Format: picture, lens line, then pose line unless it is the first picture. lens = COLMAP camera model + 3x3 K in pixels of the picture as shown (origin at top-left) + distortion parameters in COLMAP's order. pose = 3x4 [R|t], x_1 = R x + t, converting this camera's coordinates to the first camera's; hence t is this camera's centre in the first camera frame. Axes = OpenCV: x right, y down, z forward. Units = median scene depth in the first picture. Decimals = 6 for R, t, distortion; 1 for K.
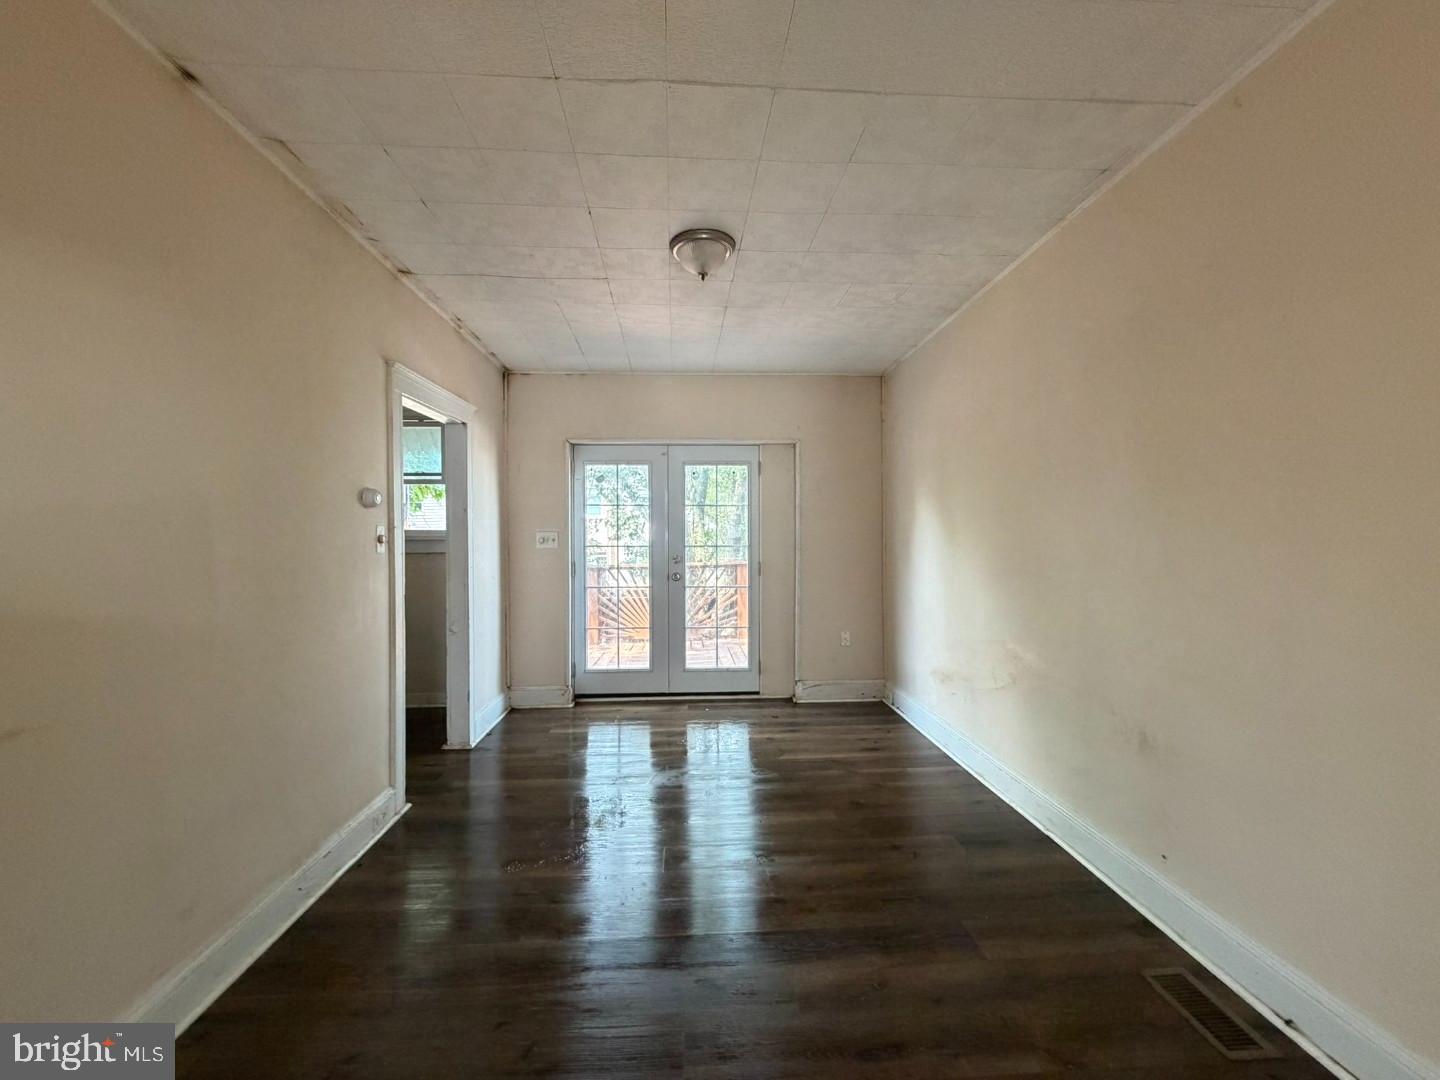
lens RADIAL K [[578.3, 0, 719.7], [0, 578.3, 533.2], [0, 0, 1]] dist [-0.001413, 0.000439]
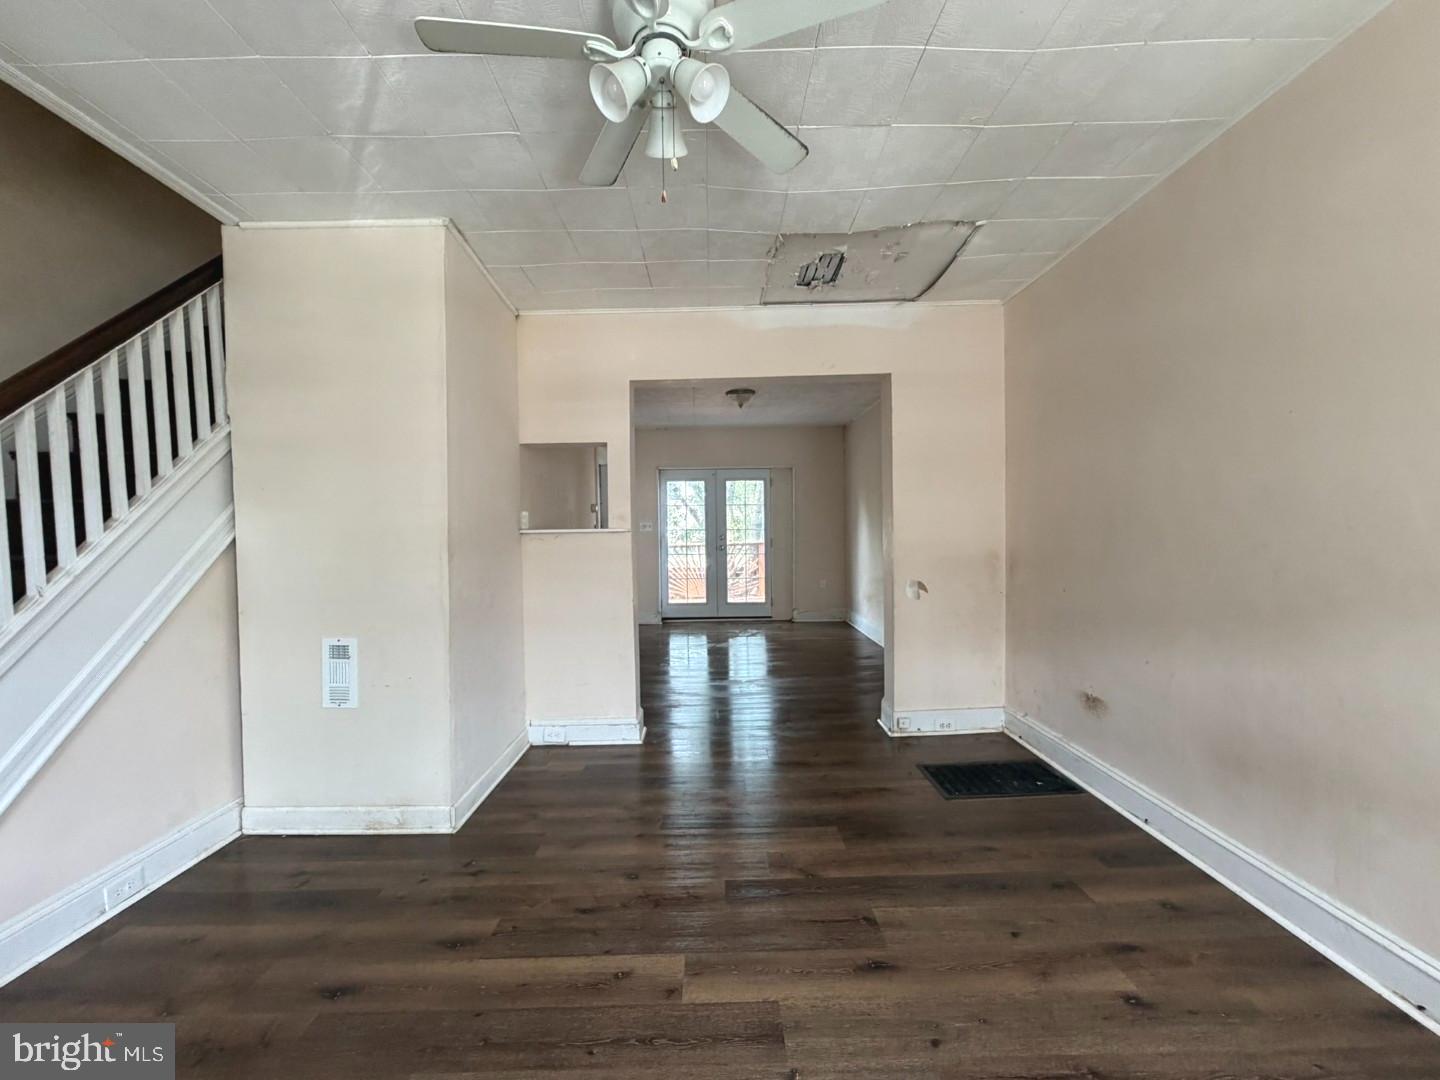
lens RADIAL K [[578.3, 0, 719.3], [0, 578.3, 541.7], [0, 0, 1]] dist [-0.001413, 0.000439]
pose [[0.999116, -0.007502, -0.041353, -0.011937], [0.008817, 0.999458, 0.031709, 0.004334], [0.041092, -0.032046, 0.998641, -0.671955]]
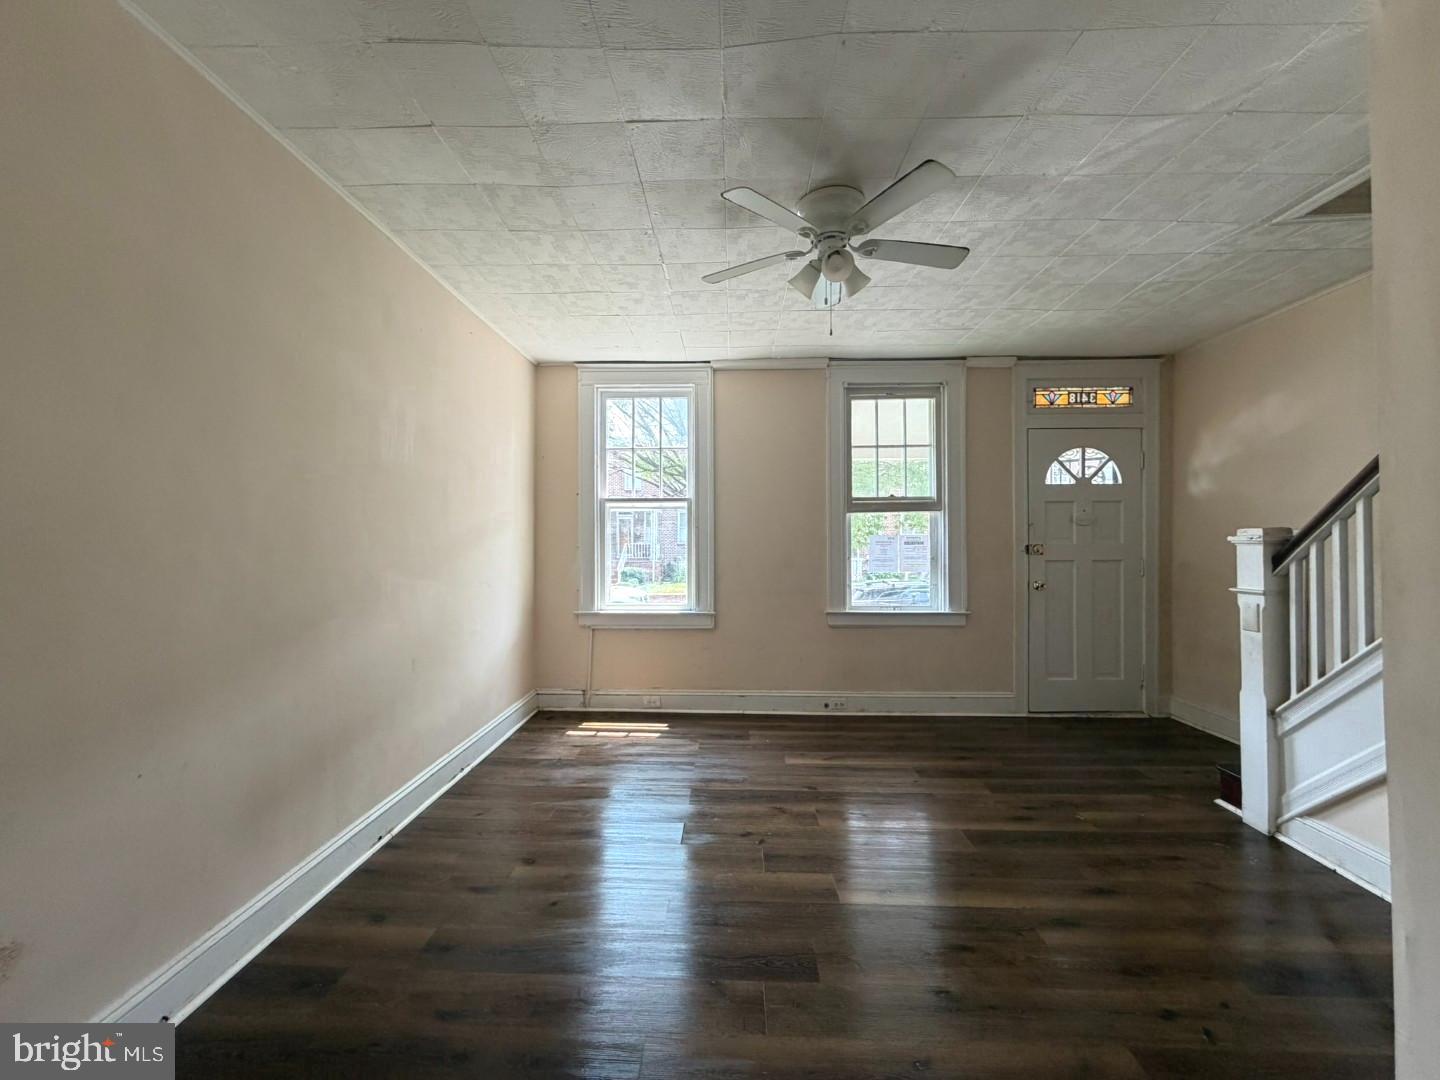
lens RADIAL K [[578.3, 0, 717.7], [0, 578.3, 550.2], [0, 0, 1]] dist [-0.001413, 0.000439]
pose [[-0.996053, 0.008296, 0.088371, 0.062619], [0.009572, 0.999856, 0.014033, 0.009884], [-0.088242, 0.014823, -0.995989, 4.000228]]
